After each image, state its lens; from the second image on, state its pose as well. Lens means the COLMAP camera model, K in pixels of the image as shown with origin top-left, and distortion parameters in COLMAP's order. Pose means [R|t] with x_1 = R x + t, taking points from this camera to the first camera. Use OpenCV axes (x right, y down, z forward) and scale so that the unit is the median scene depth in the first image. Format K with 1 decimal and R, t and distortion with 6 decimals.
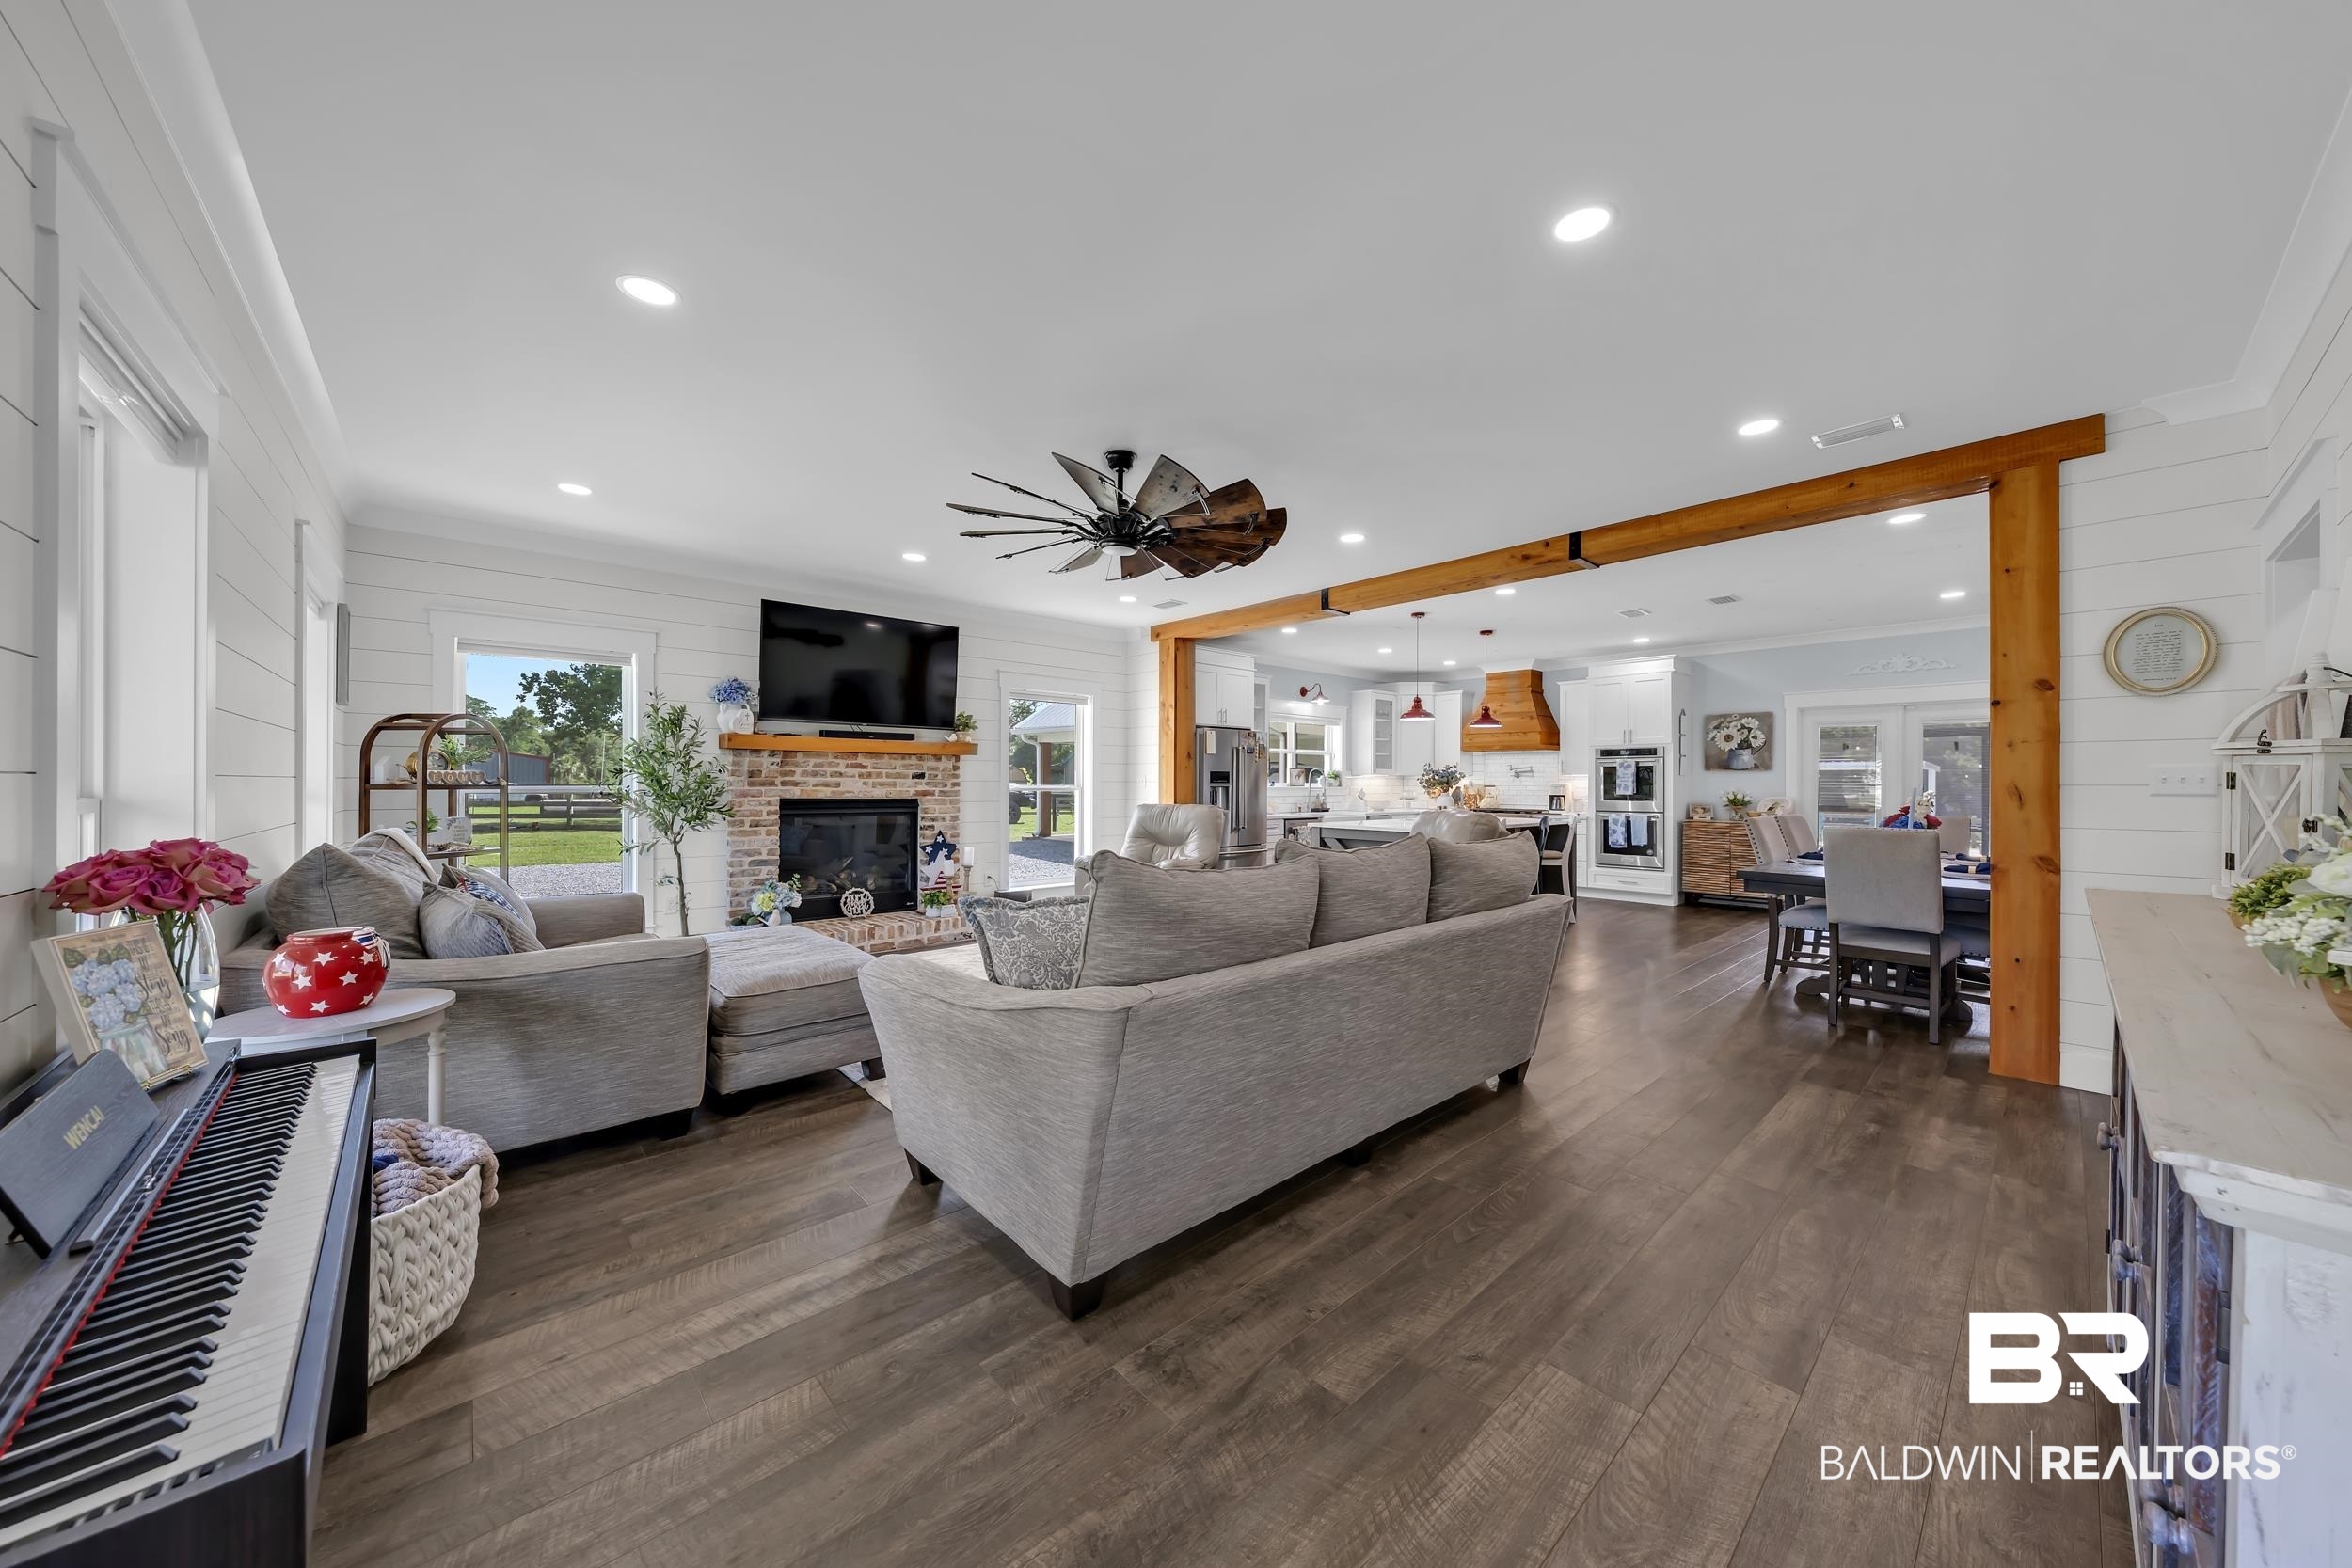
lens RADIAL K [[812.6, 0, 1168.4], [0, 812.6, 779.6], [0, 0, 1]] dist [0.000959, 0.000016]
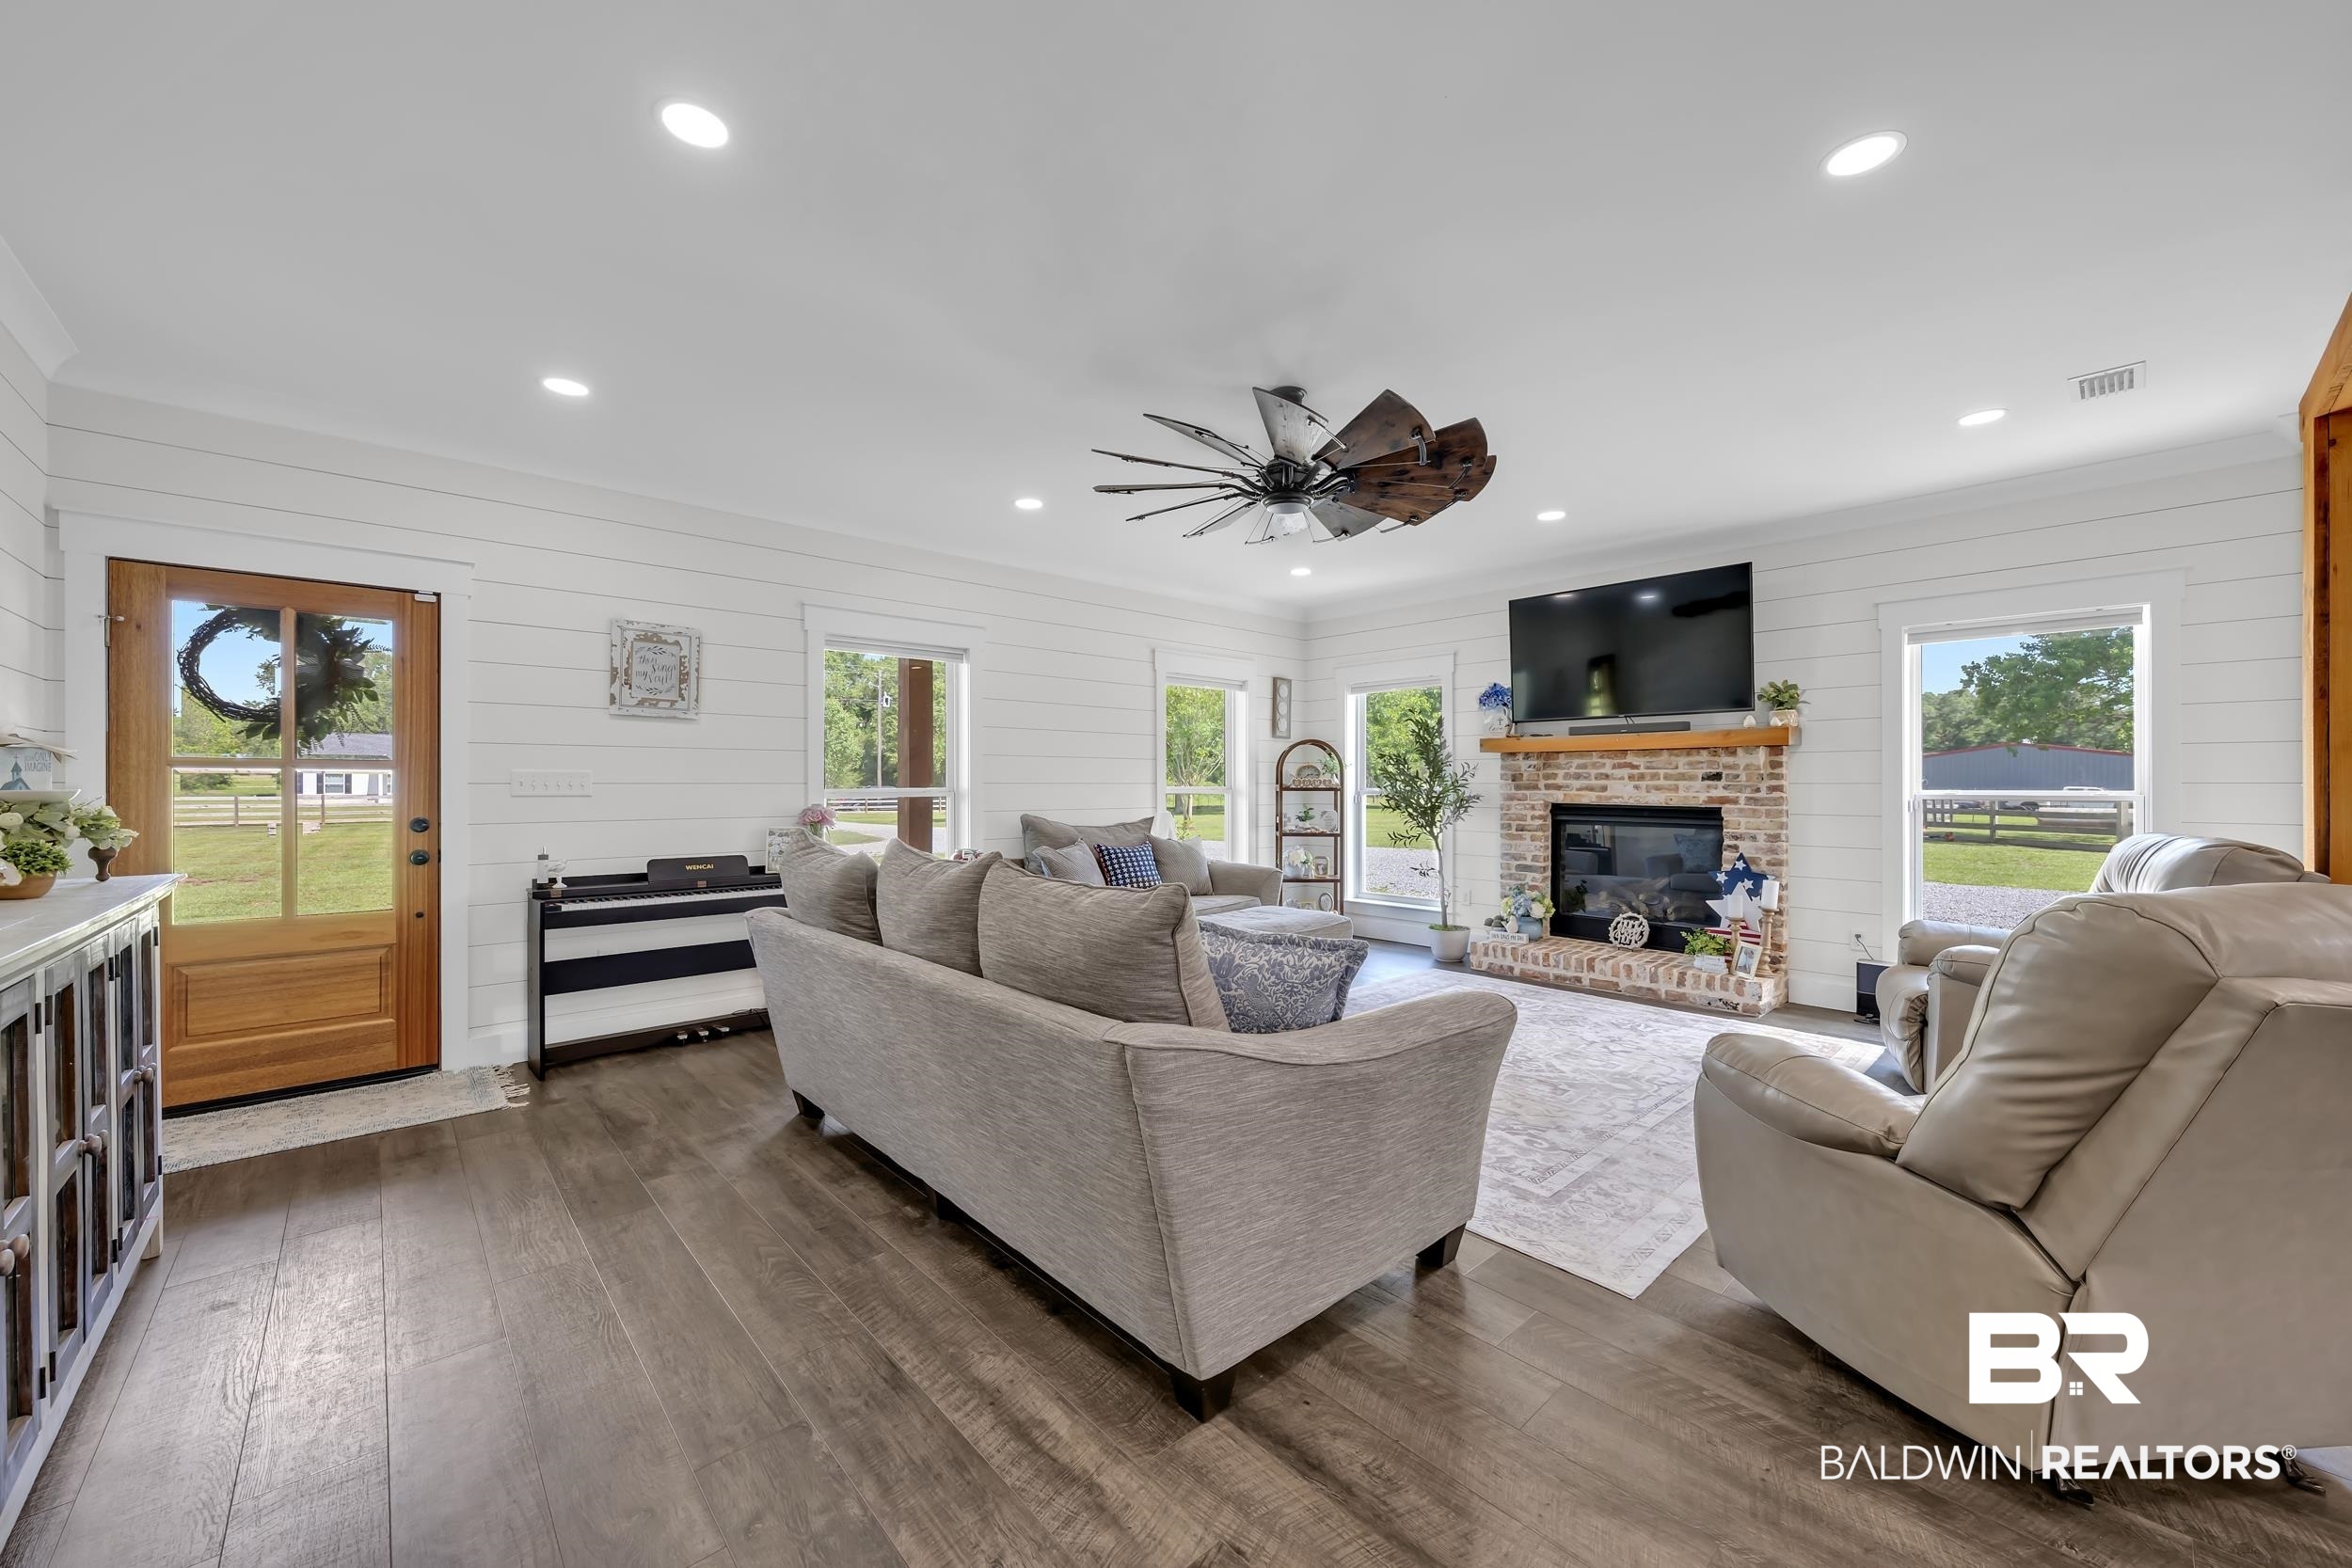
lens RADIAL K [[862.5, 0, 1168.3], [0, 862.5, 784.4], [0, 0, 1]] dist [-0.004351, -0.000290]
pose [[0.017548, -0.004627, -0.999835, 0.507774], [0.003875, 0.999982, -0.004559, 0.004478], [0.999839, -0.003794, 0.017565, 0.531090]]
